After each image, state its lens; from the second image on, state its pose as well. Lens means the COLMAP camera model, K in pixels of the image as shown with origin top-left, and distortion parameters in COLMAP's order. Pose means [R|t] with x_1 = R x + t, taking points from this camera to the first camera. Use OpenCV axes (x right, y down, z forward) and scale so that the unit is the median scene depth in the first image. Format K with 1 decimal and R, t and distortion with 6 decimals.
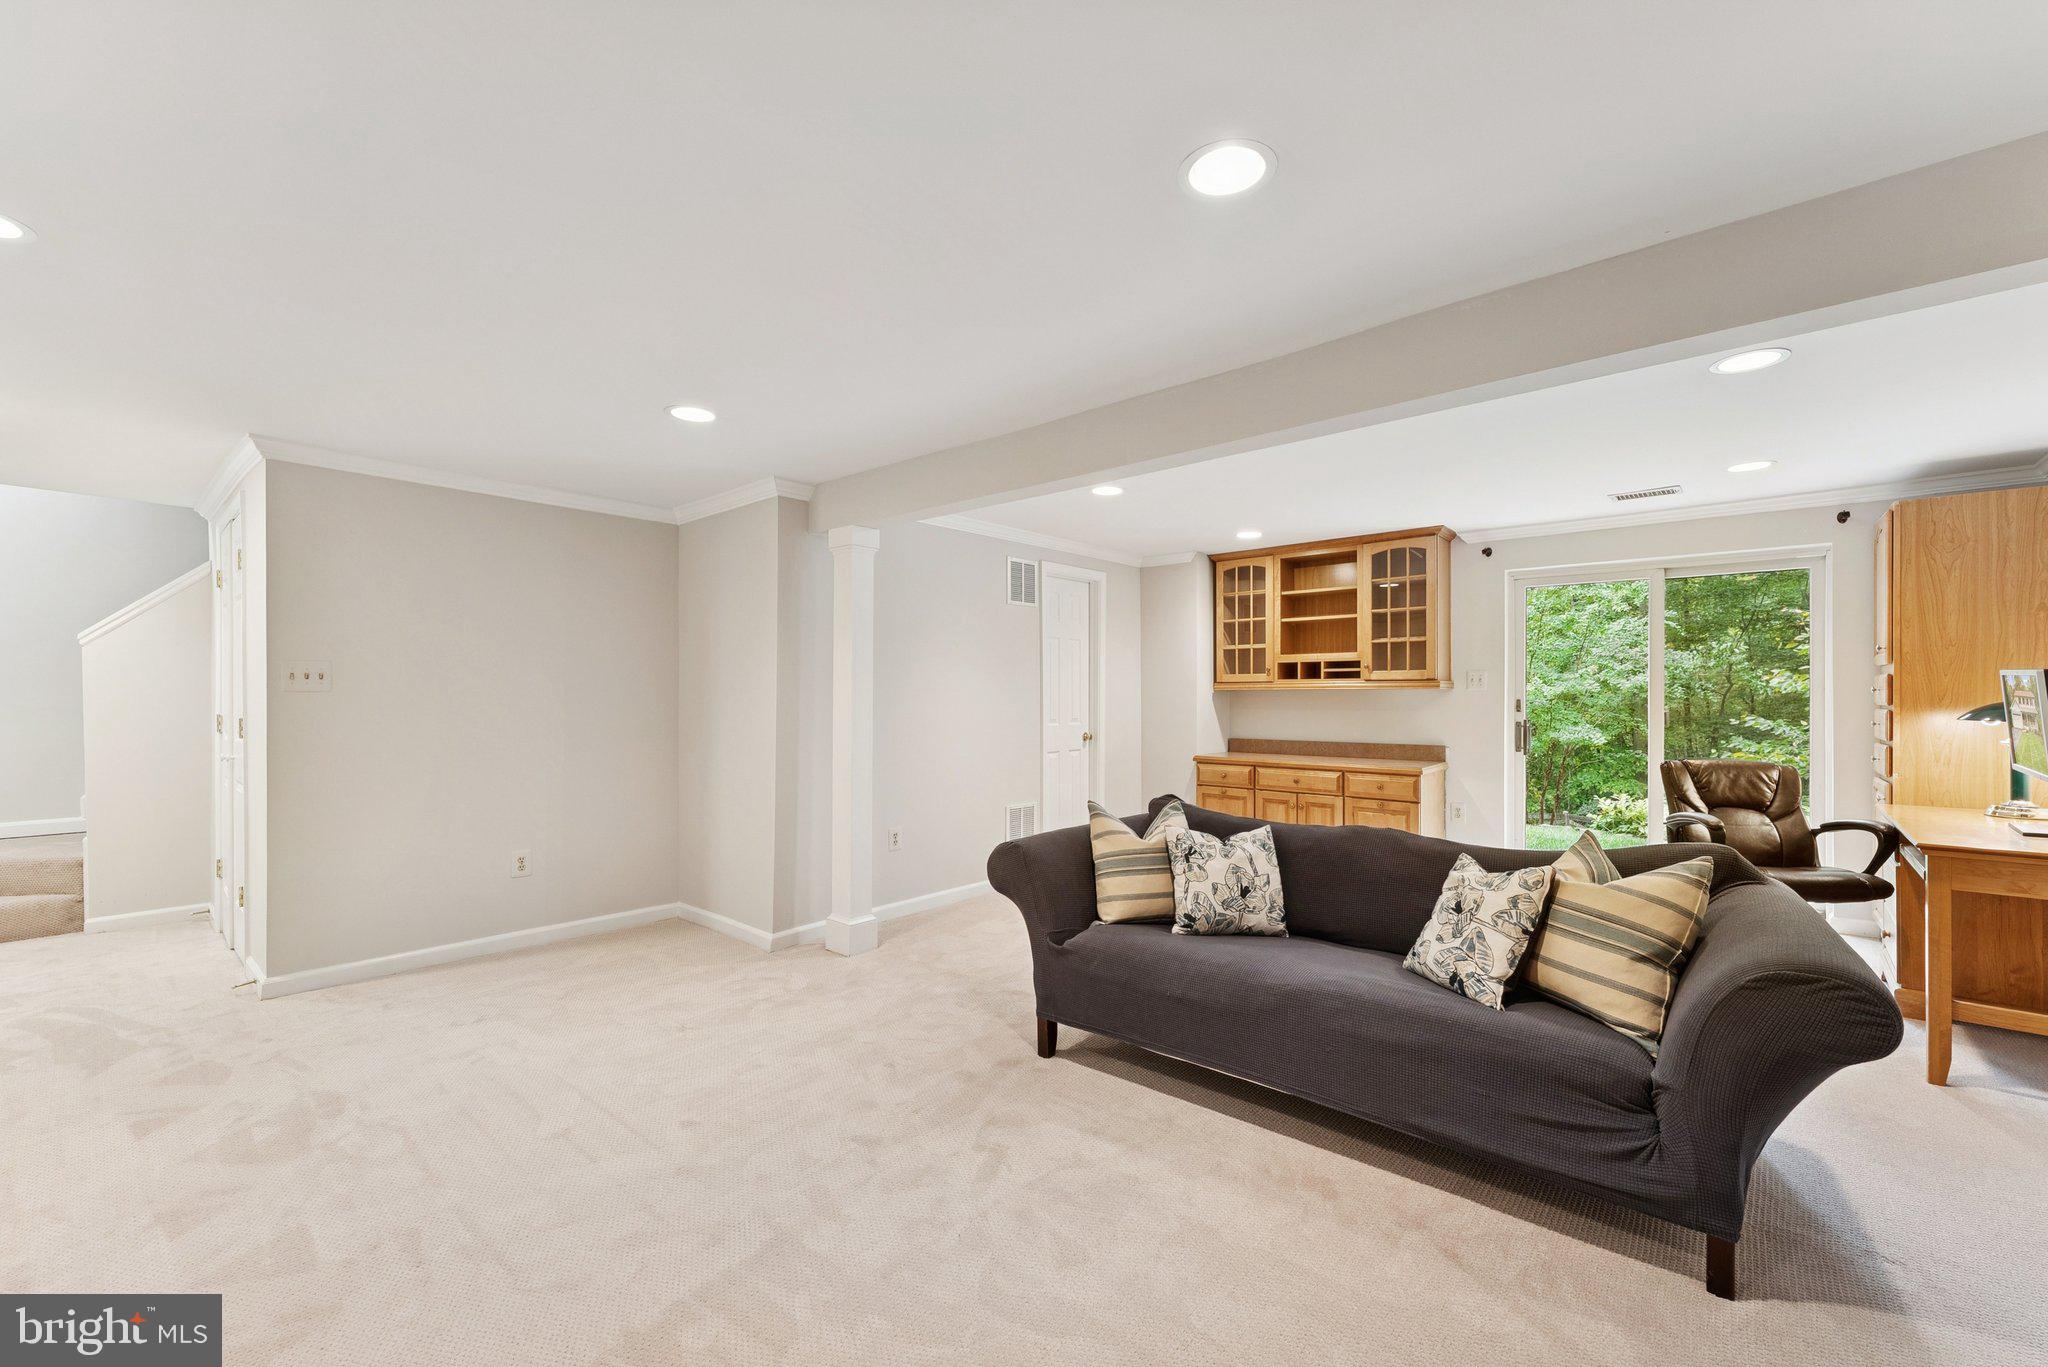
lens RADIAL K [[823.1, 0, 1024.0], [0, 823.1, 683.5], [0, 0, 1]] dist [0.001436, -0.000306]
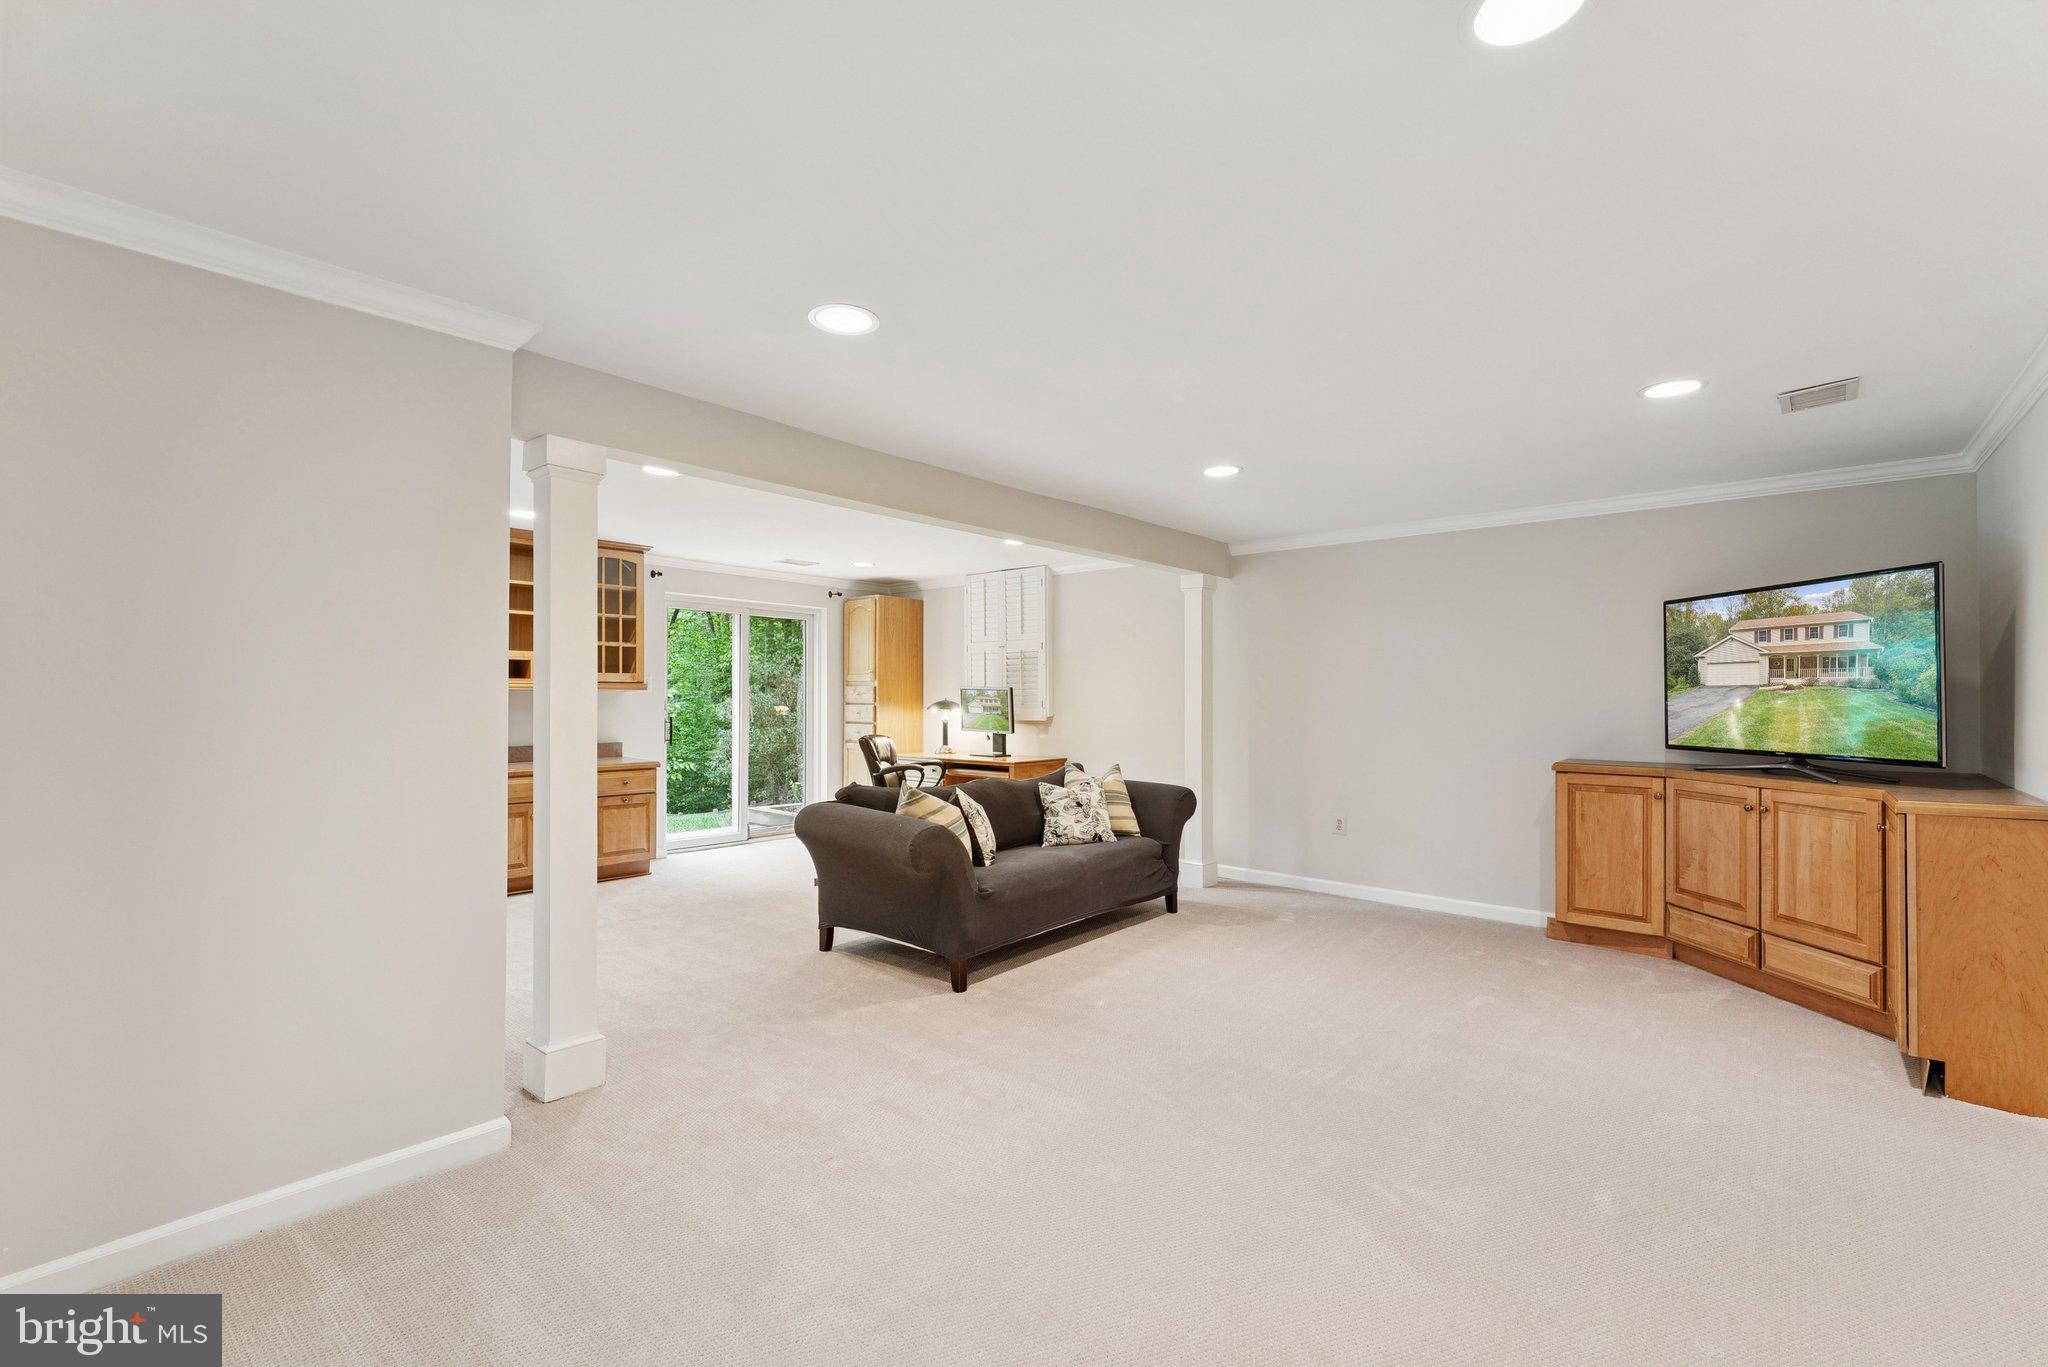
lens RADIAL K [[861.9, 0, 1021.5], [0, 861.9, 691.9], [0, 0, 1]] dist [-0.000059, 0.000006]
pose [[0.002036, 0.007513, 0.999970, -0.827259], [-0.017525, 0.999818, -0.007476, 0.009318], [-0.999844, -0.017509, 0.002167, 0.602815]]
